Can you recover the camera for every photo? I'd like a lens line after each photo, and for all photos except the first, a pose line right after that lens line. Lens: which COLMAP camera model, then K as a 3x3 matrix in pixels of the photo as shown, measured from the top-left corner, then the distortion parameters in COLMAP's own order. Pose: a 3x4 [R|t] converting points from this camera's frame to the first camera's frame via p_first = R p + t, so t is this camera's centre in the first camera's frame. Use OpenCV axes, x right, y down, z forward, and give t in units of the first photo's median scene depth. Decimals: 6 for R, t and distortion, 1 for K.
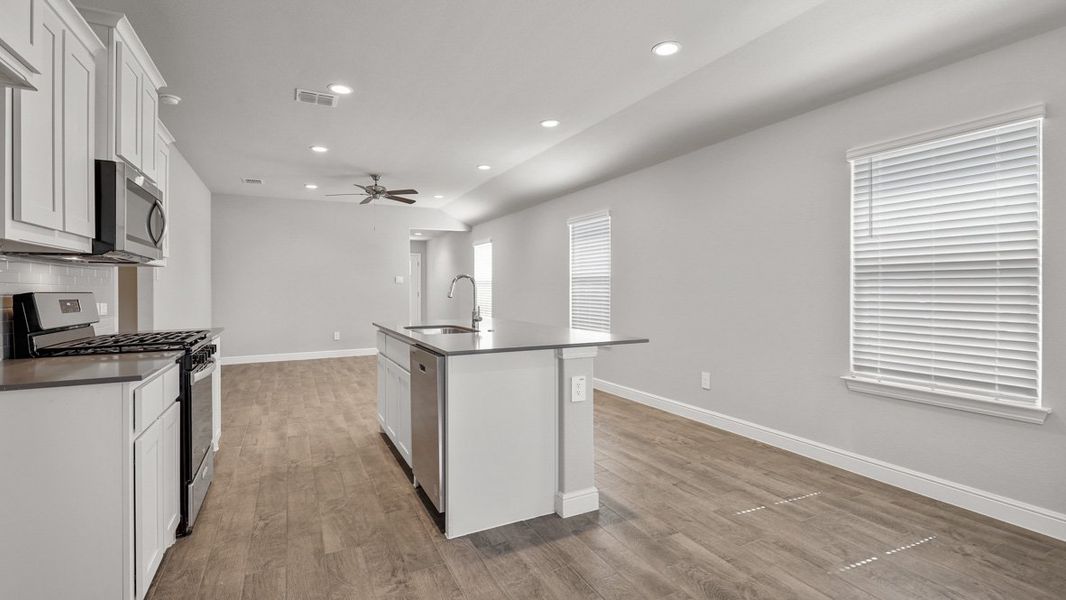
lens RADIAL K [[484.4, 0, 532.5], [0, 484.4, 284.4], [0, 0, 1]] dist [0.001551, 0.000012]
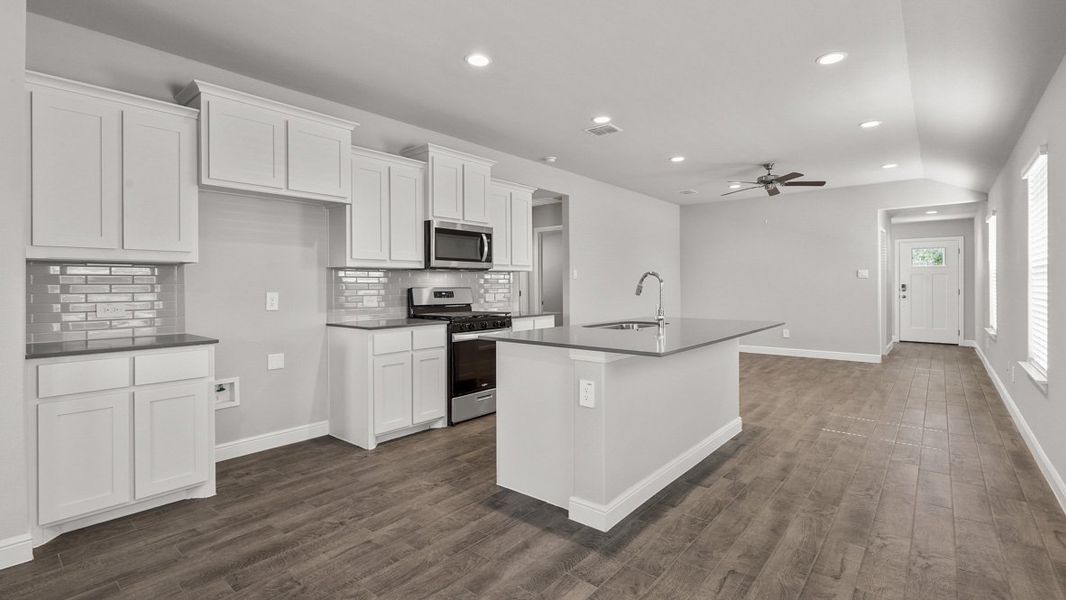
lens RADIAL K [[484.4, 0, 528.4], [0, 484.4, 281.5], [0, 0, 1]] dist [0.001551, 0.000012]
pose [[0.389231, -0.004180, -0.921131, 0.717869], [0.009208, 0.999957, -0.000647, -0.002890], [0.921094, -0.008230, 0.389253, 0.409287]]
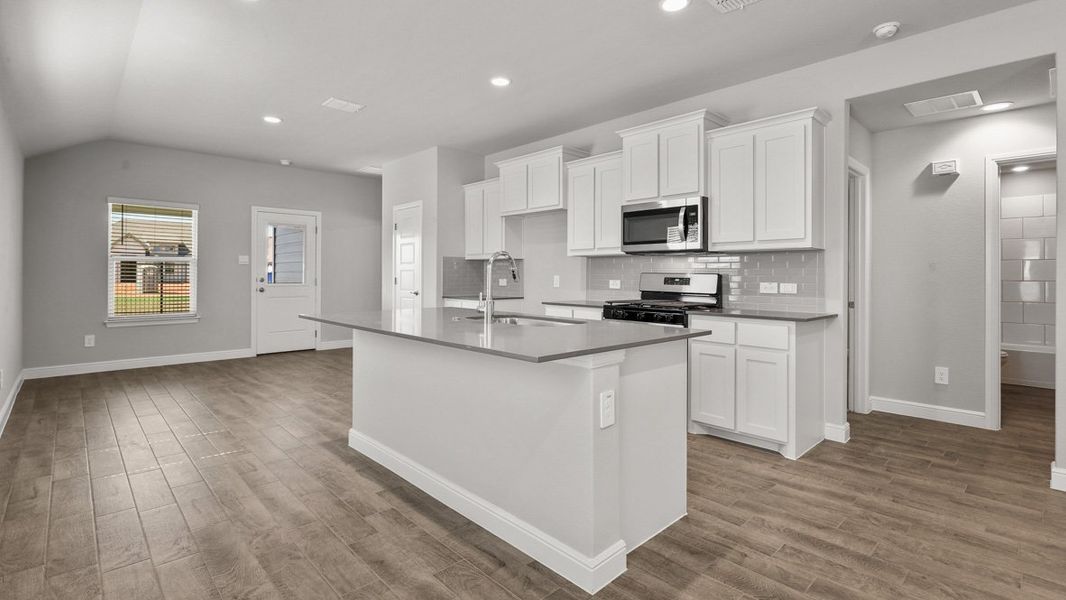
lens RADIAL K [[484.4, 0, 537.3], [0, 484.4, 272.8], [0, 0, 1]] dist [0.001551, 0.000012]
pose [[-0.954652, 0.001493, -0.297721, 0.033620], [0.003346, 0.999978, -0.005715, 0.016739], [0.297706, -0.006452, -0.954636, 1.856320]]
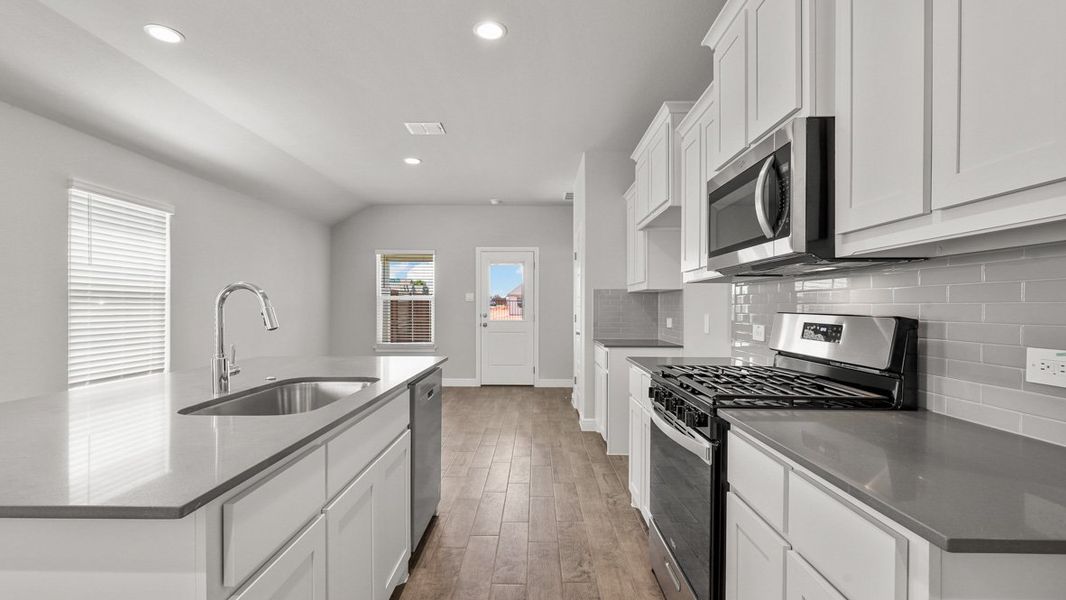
lens RADIAL K [[484.4, 0, 531.9], [0, 484.4, 308.0], [0, 0, 1]] dist [0.001551, 0.000012]
pose [[-0.888653, 0.002695, 0.458571, -0.662860], [0.000508, 0.999988, -0.004893, 0.007524], [-0.458579, -0.004115, -0.888644, 1.385288]]
